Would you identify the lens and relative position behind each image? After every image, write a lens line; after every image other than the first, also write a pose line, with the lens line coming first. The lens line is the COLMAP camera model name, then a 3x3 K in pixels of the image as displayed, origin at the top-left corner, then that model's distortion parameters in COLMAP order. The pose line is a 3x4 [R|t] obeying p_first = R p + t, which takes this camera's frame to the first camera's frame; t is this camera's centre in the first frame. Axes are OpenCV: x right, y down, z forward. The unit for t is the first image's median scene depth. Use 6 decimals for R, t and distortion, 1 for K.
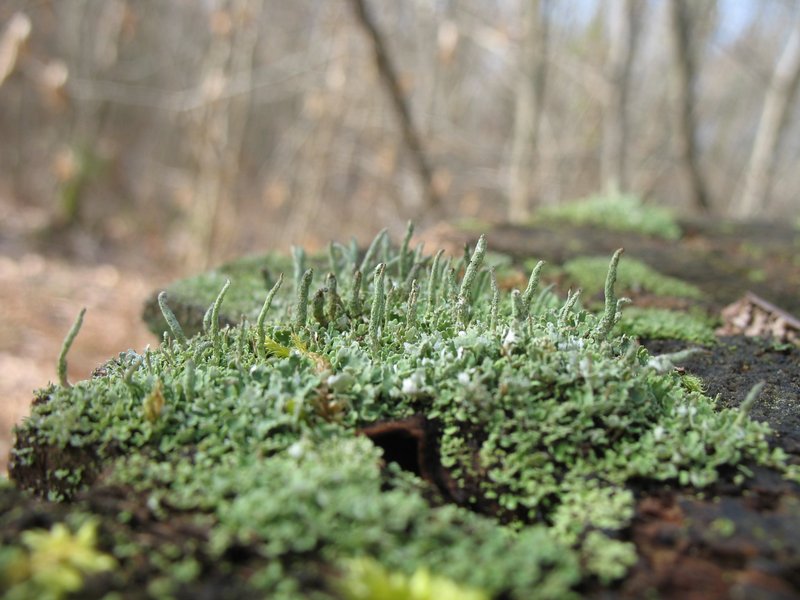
lens RADIAL K [[847.8, 0, 400.0], [0, 847.8, 300.0], [0, 0, 1]] dist [-0.153483, 0.016372]
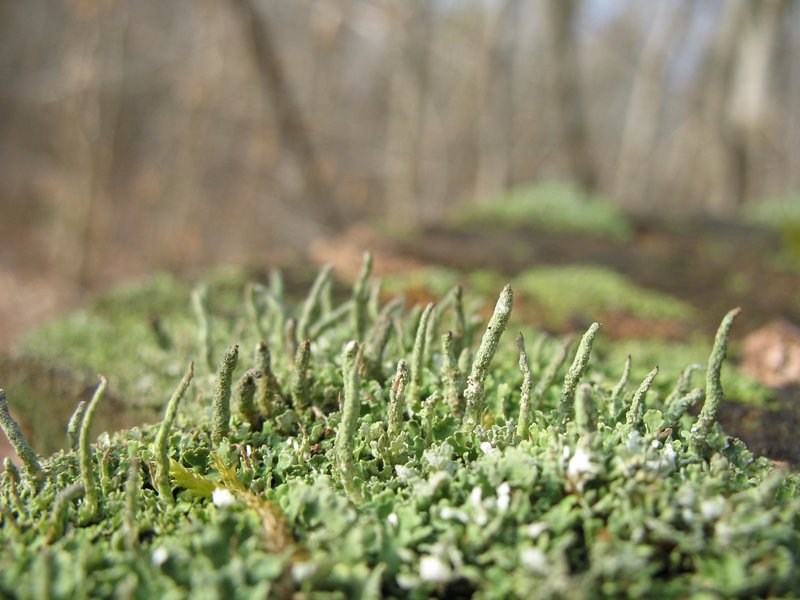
lens RADIAL K [[847.8, 0, 400.0], [0, 847.8, 300.0], [0, 0, 1]] dist [-0.153483, 0.016372]
pose [[0.989291, -0.041090, 0.140052, -0.065641], [0.038455, 0.999030, 0.021474, -0.075262], [-0.140798, -0.015859, 0.989911, 0.334851]]
